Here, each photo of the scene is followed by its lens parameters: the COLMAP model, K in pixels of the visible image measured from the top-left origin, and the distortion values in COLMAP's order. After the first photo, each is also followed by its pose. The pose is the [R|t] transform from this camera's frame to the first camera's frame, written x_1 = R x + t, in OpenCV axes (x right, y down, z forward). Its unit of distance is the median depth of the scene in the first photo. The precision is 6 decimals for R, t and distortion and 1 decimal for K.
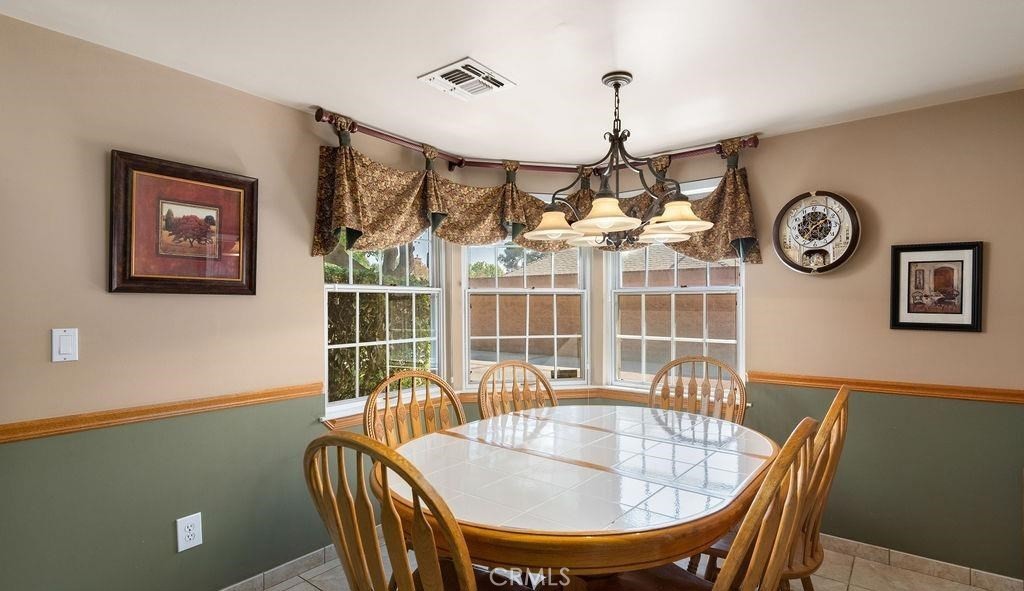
lens RADIAL K [[503.8, 0, 511.2], [0, 503.8, 300.1], [0, 0, 1]] dist [-0.000220, 0.000361]
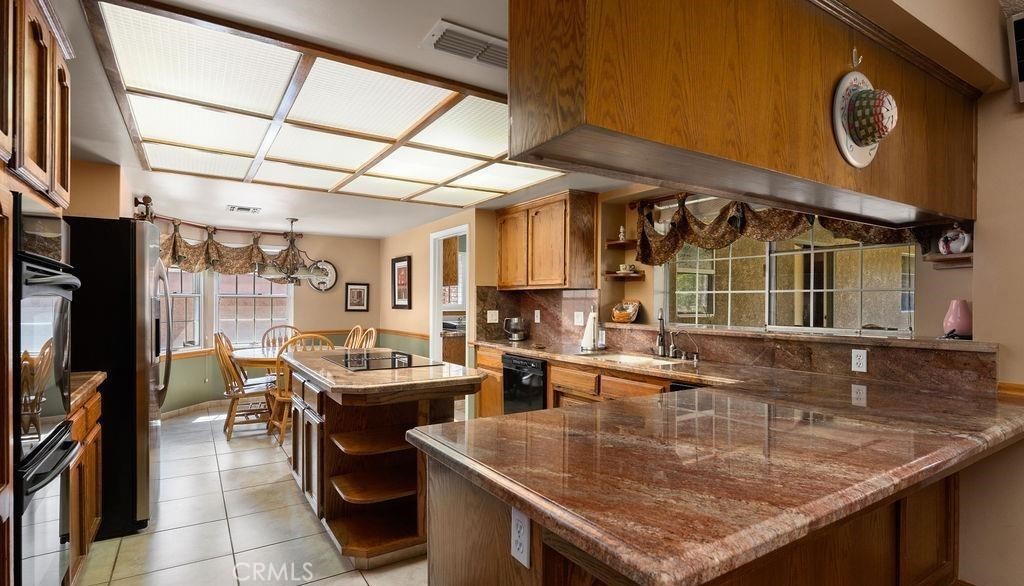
lens RADIAL K [[503.8, 0, 515.9], [0, 503.8, 300.4], [0, 0, 1]] dist [-0.000220, 0.000361]
pose [[0.357551, 0.004517, 0.933883, -1.539347], [-0.014044, 0.999901, 0.000541, -0.020852], [-0.933788, -0.013309, 0.357579, -0.910042]]
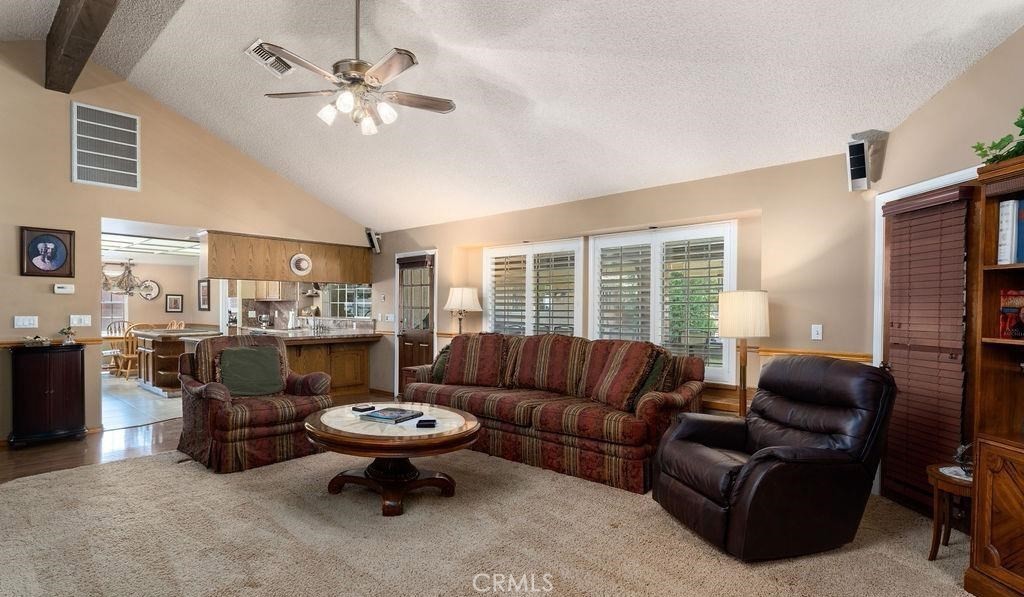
lens RADIAL K [[500.6, 0, 514.6], [0, 500.6, 313.3], [0, 0, 1]] dist [0.001600, -0.002772]
pose [[0.090012, -0.013528, 0.995849, -3.384457], [-0.016002, 0.999759, 0.015028, -0.052805], [-0.995812, -0.017288, 0.089774, -2.486203]]
